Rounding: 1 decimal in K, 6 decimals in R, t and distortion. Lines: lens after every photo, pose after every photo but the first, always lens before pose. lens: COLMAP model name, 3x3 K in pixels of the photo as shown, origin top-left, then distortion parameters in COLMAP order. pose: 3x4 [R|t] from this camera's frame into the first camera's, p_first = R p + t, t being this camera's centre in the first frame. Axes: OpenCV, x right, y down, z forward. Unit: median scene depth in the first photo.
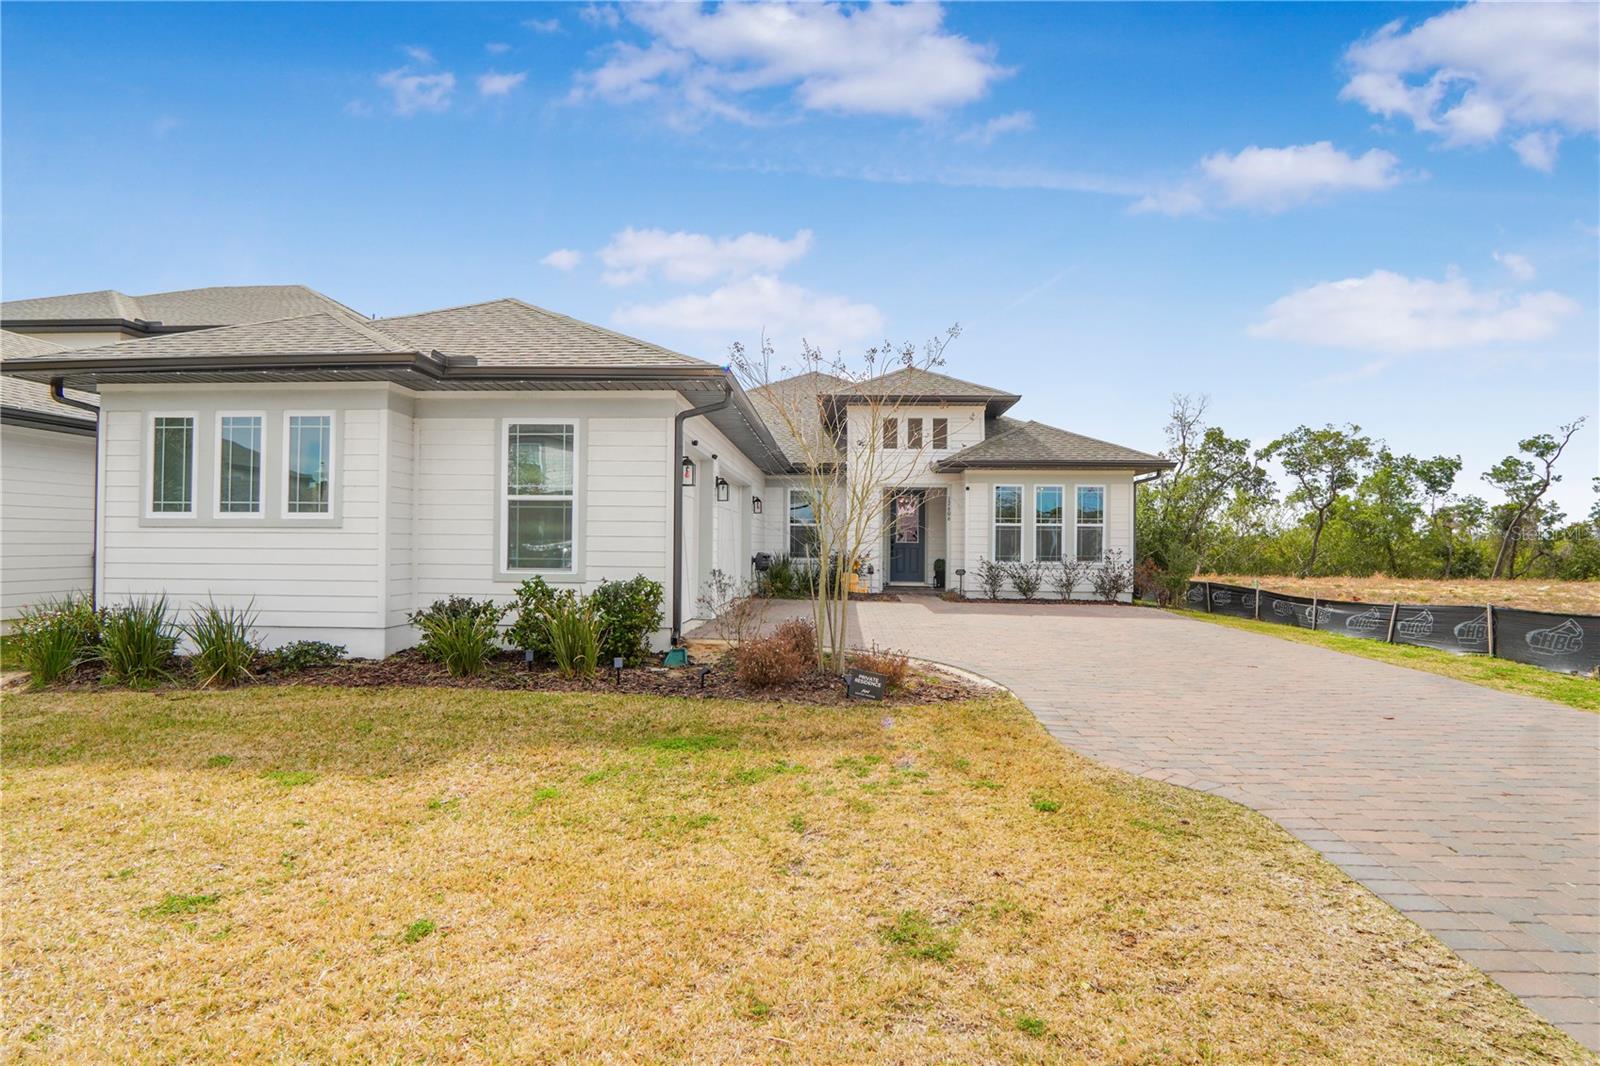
lens RADIAL K [[866.5, 0, 802.4], [0, 866.5, 537.5], [0, 0, 1]] dist [-0.005202, 0.007498]
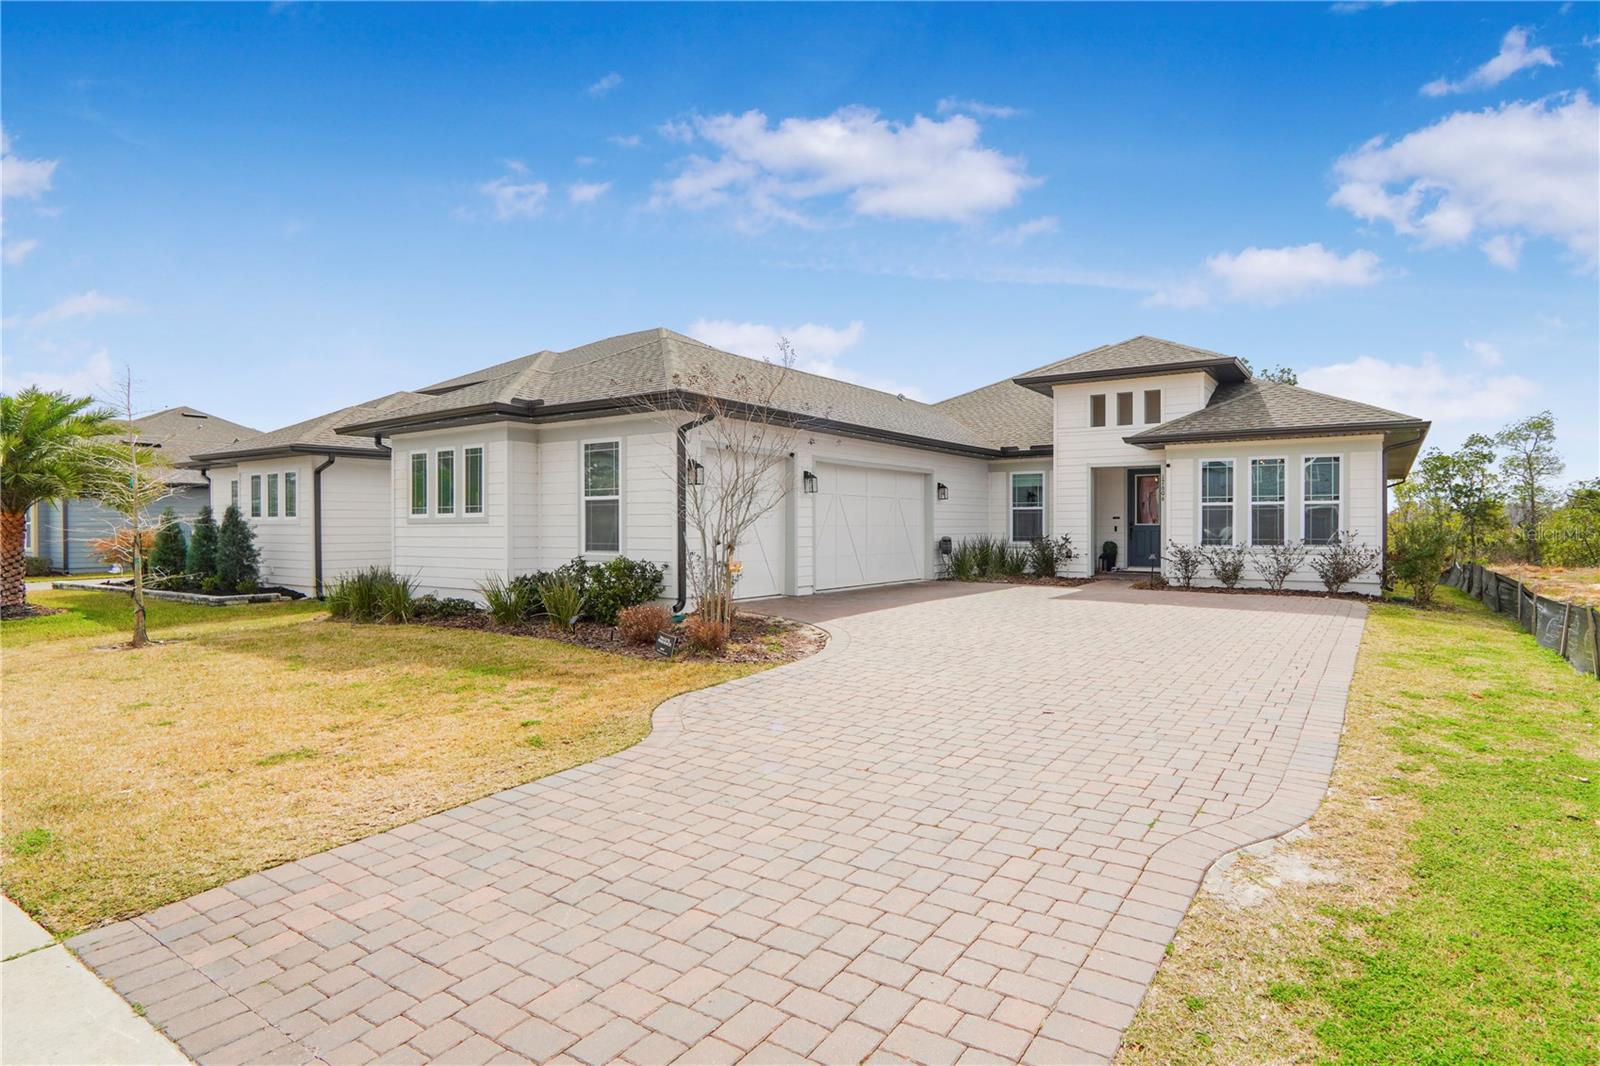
lens RADIAL K [[866.5, 0, 802.0], [0, 866.5, 538.1], [0, 0, 1]] dist [-0.005202, 0.007498]
pose [[0.850619, -0.002671, -0.525776, 0.354478], [0.014235, 0.999738, 0.017951, -0.001885], [0.525590, -0.022754, 0.850434, 0.014248]]
